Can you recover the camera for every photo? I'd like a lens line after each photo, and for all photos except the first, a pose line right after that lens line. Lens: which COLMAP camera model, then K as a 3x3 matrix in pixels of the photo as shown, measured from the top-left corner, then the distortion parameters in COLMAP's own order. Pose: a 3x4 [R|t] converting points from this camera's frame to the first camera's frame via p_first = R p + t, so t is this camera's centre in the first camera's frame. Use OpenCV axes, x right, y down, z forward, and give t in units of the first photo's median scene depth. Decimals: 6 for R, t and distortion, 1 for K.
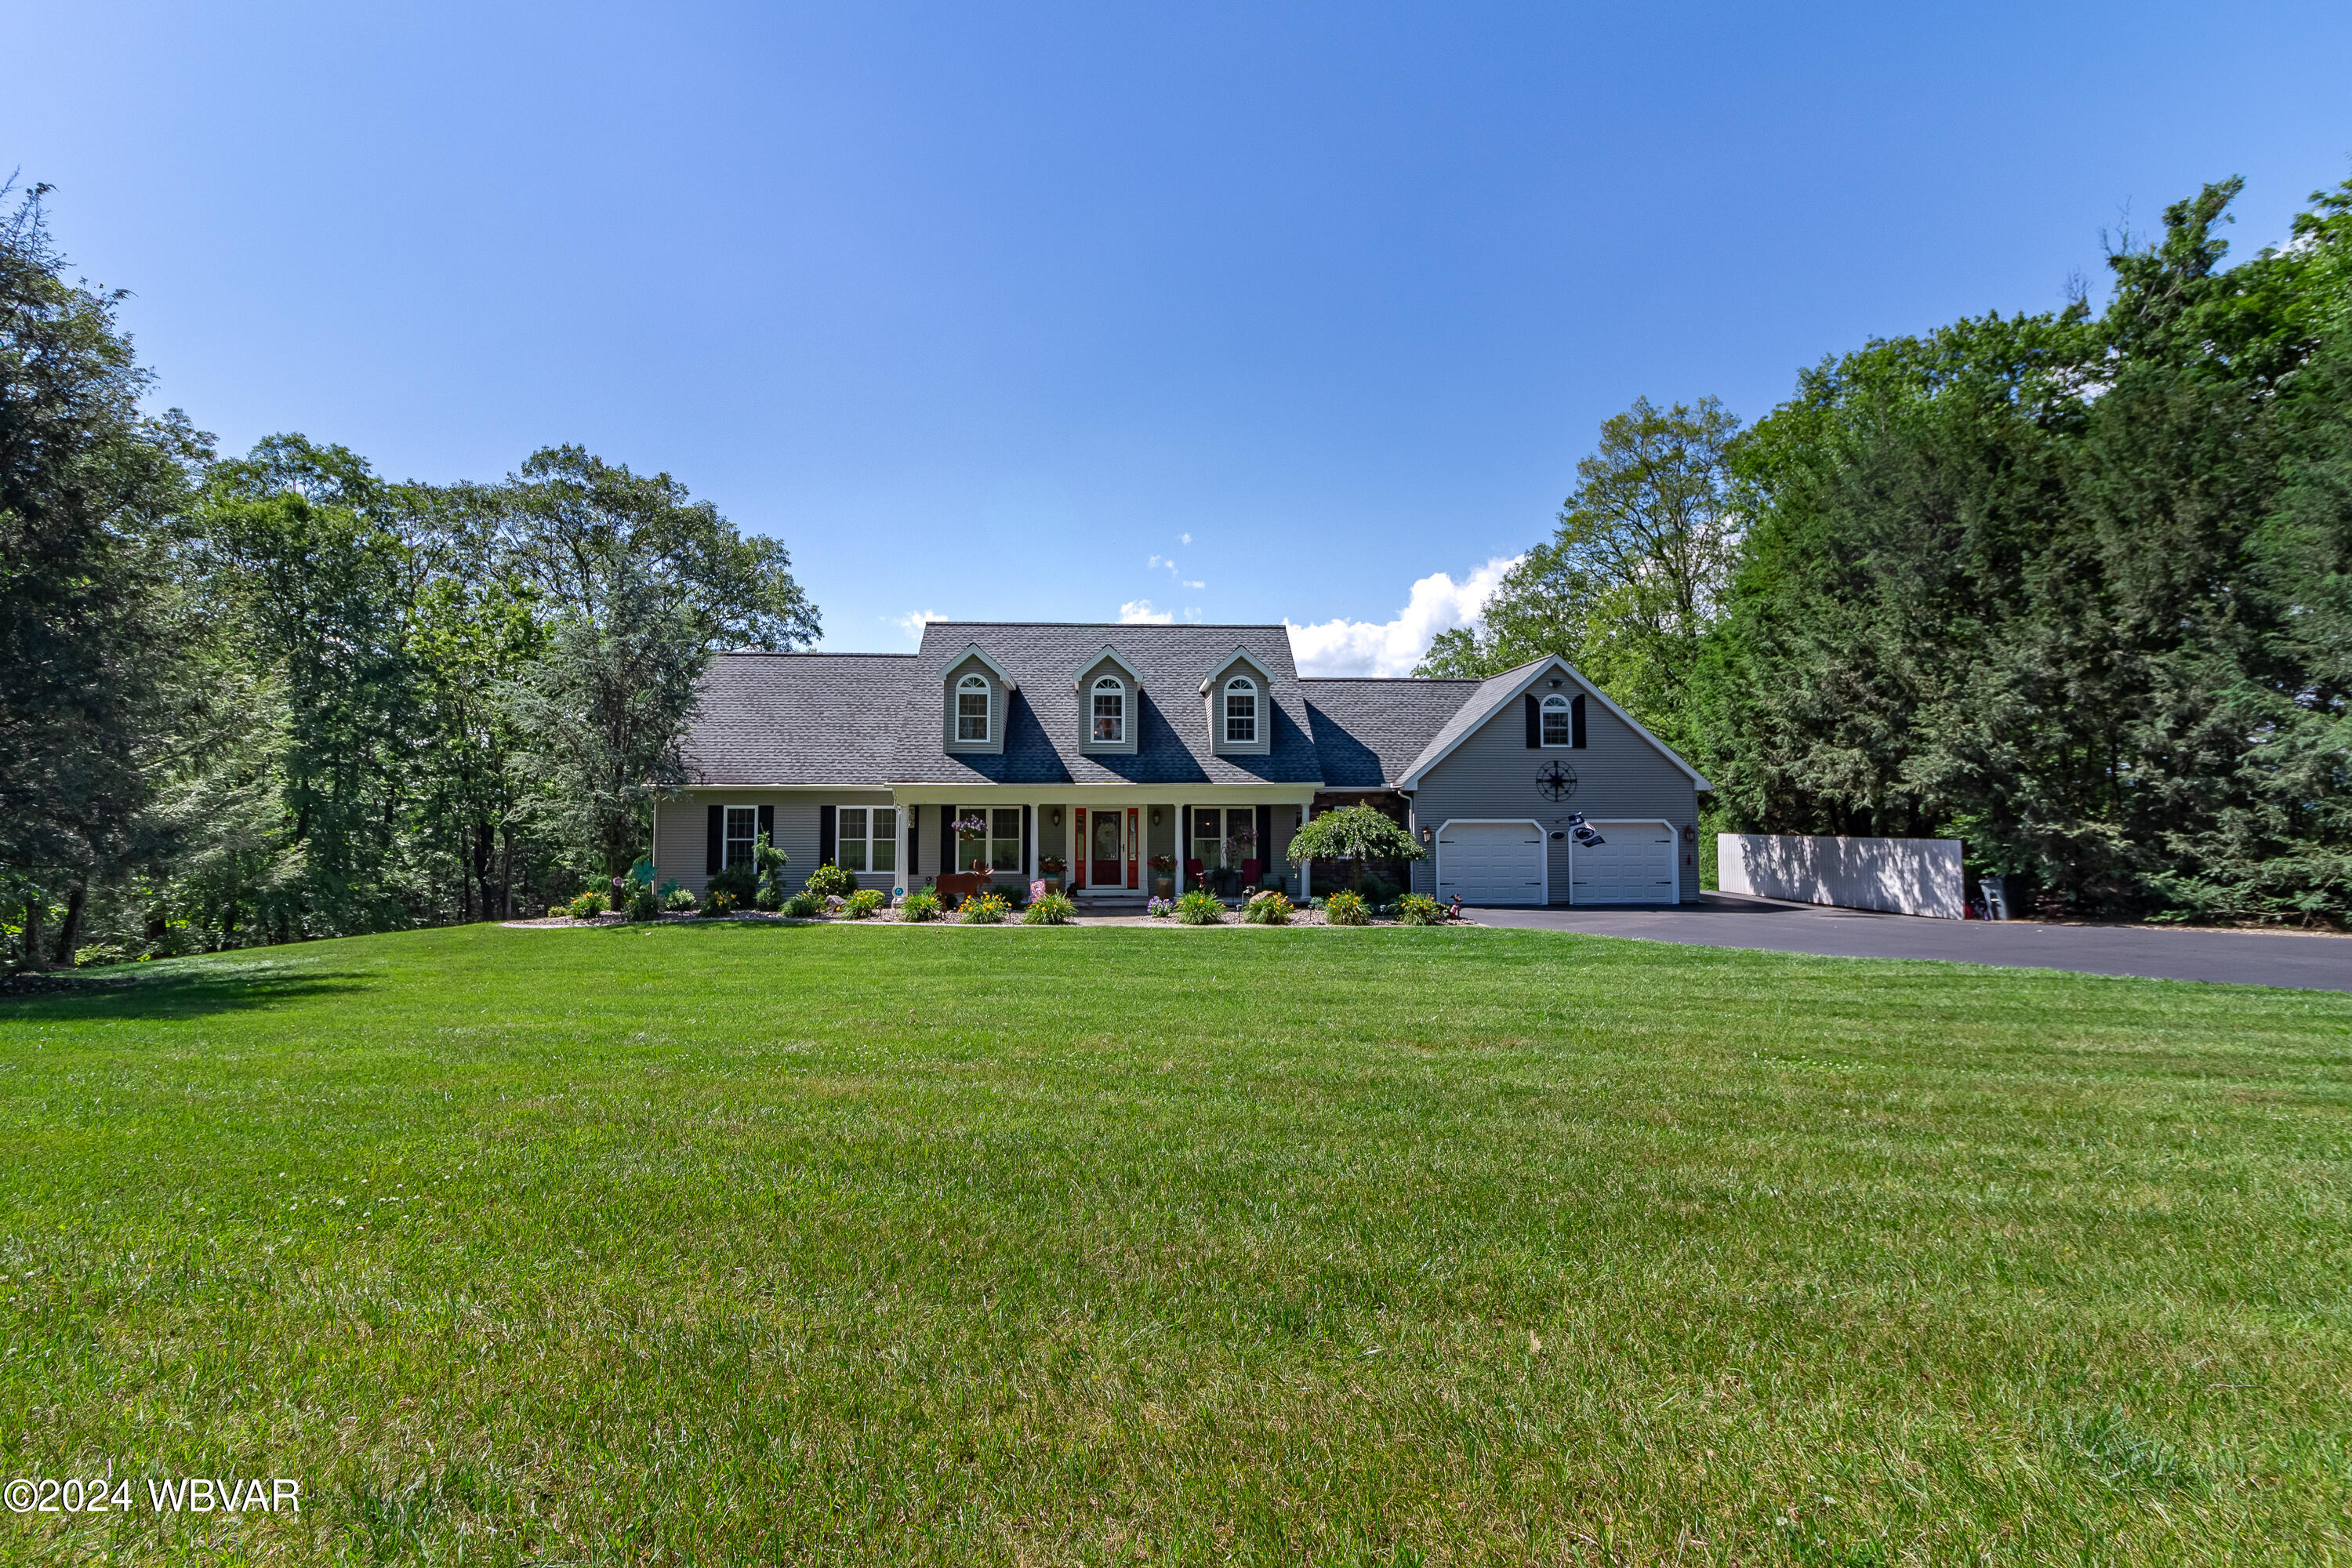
lens RADIAL K [[1114.5, 0, 1204.4], [0, 1114.5, 773.3], [0, 0, 1]] dist [-0.000433, -0.000471]
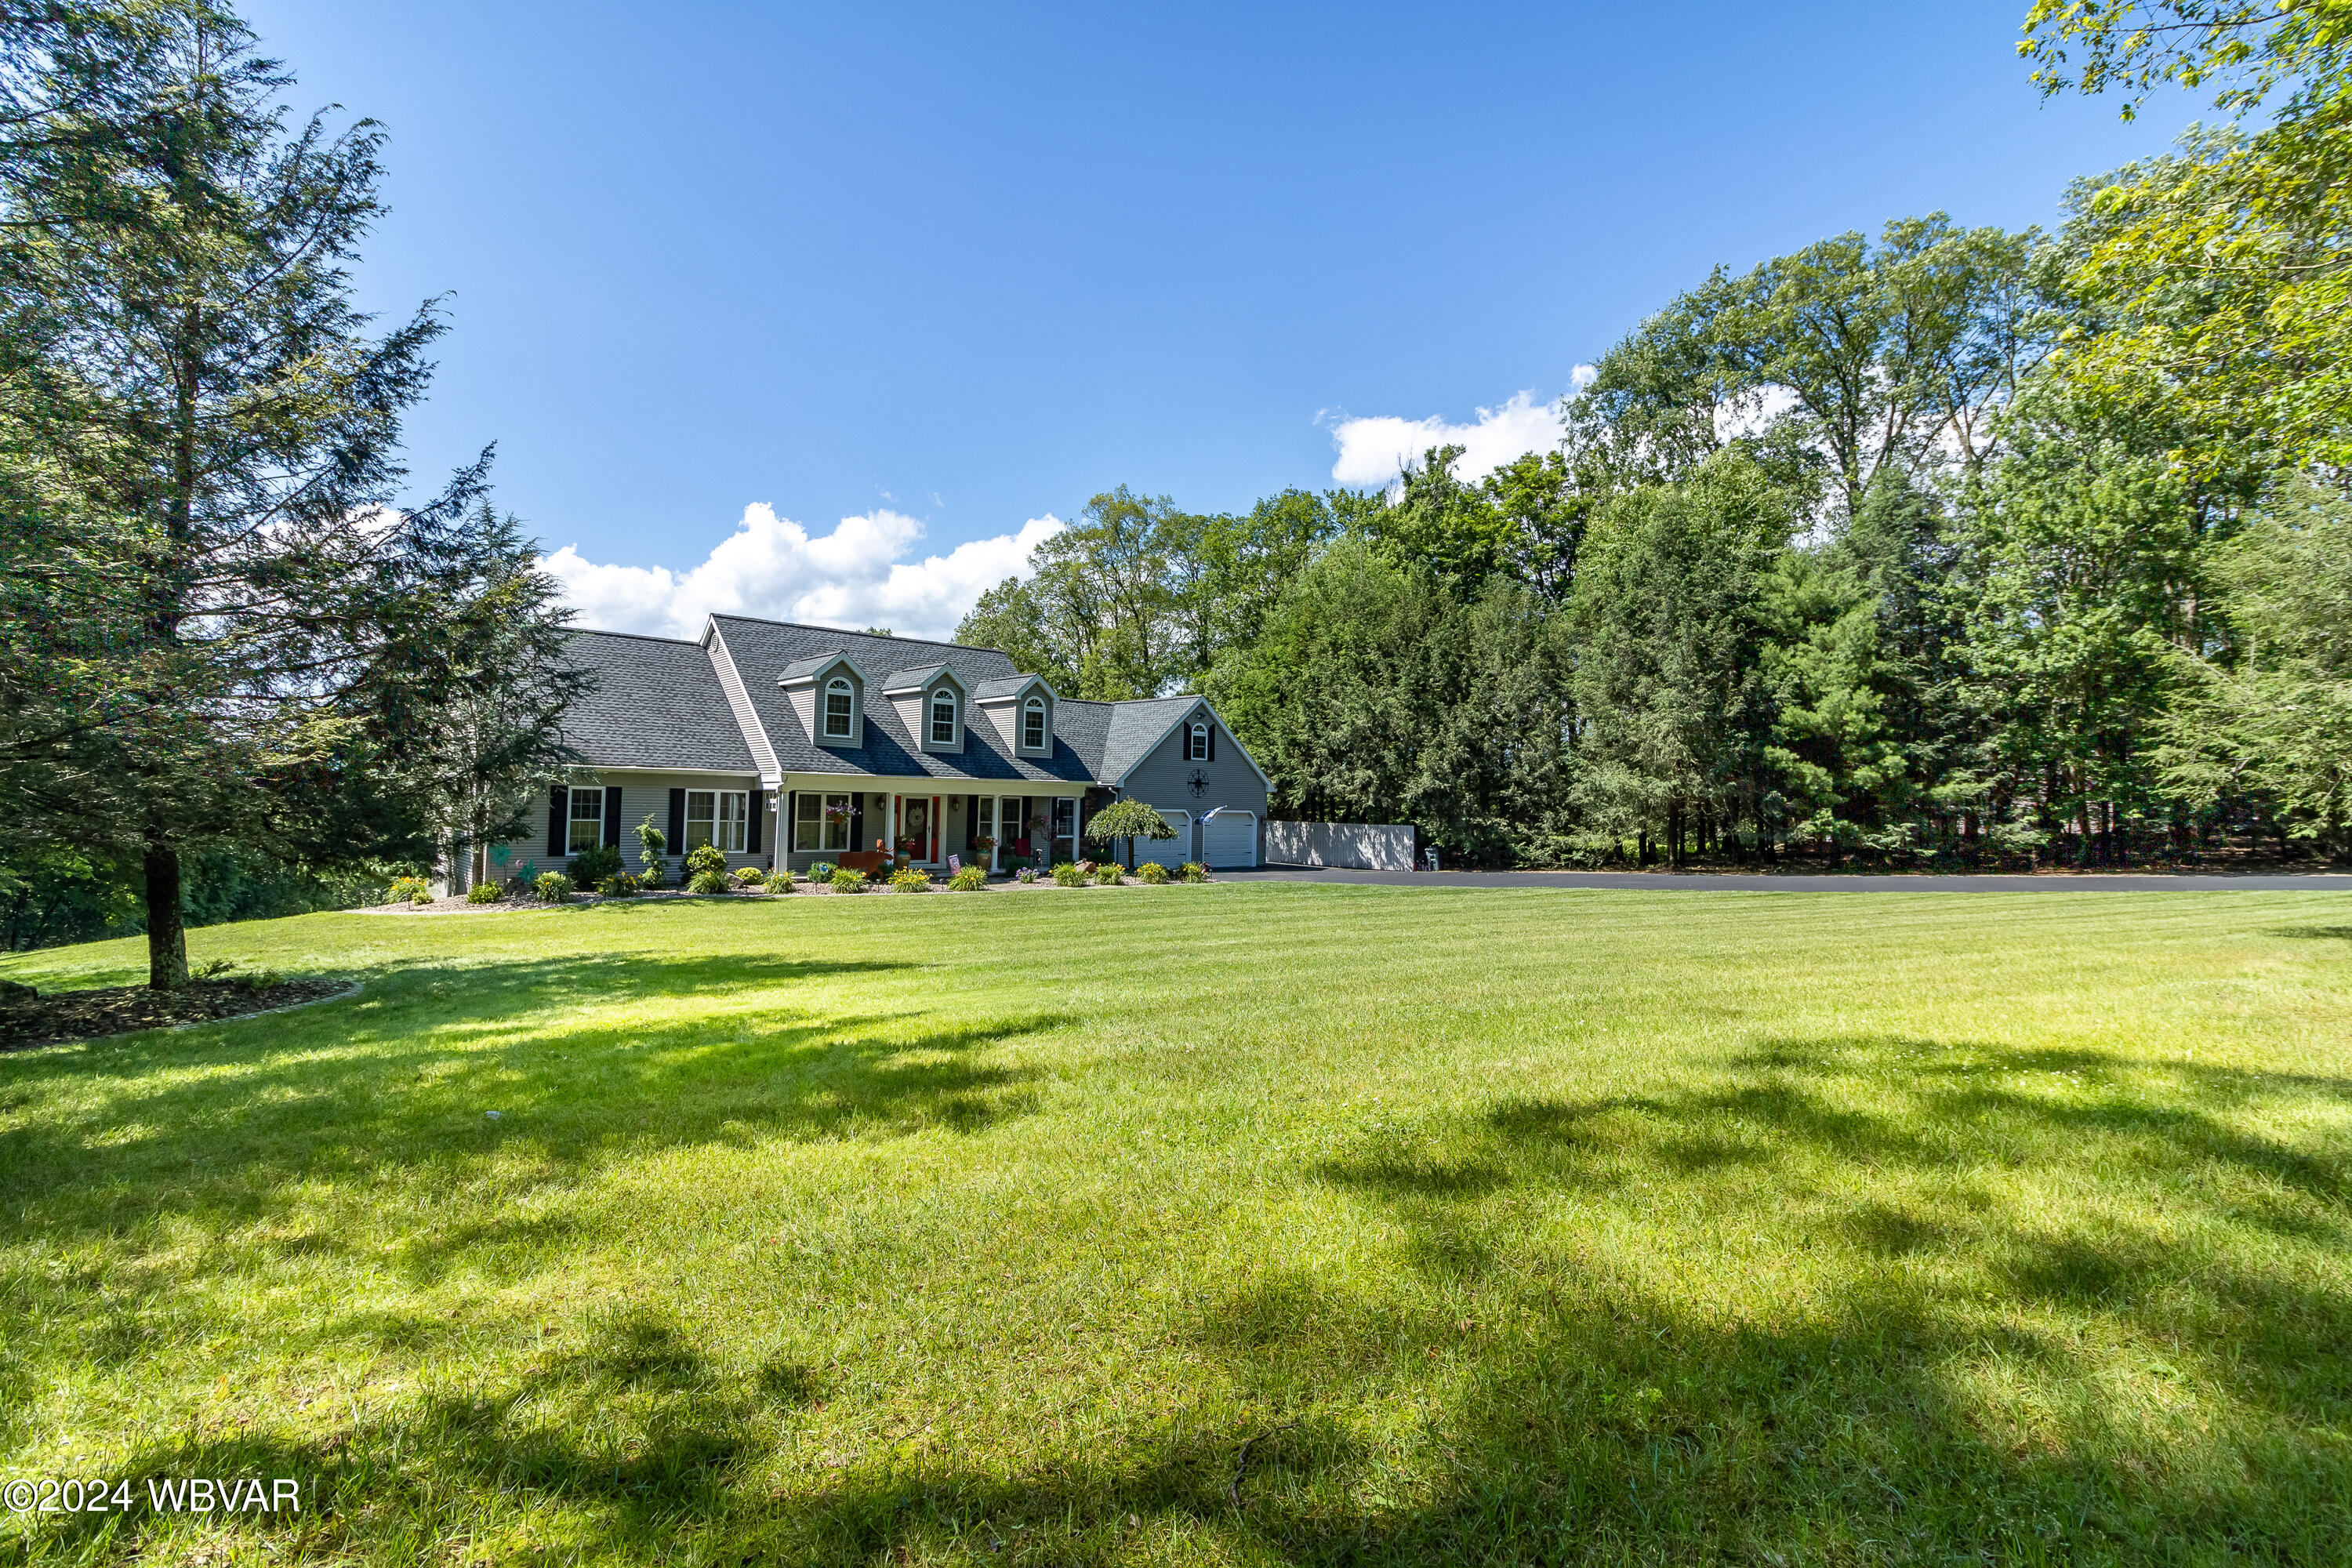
lens RADIAL K [[1039.7, 0, 1186.2], [0, 1039.7, 778.6], [0, 0, 1]] dist [-0.000114, -0.000059]
pose [[0.792934, 0.031061, 0.608516, -0.554954], [-0.045685, 0.998919, 0.008541, -0.010499], [-0.607593, -0.034572, 0.793496, -0.067896]]
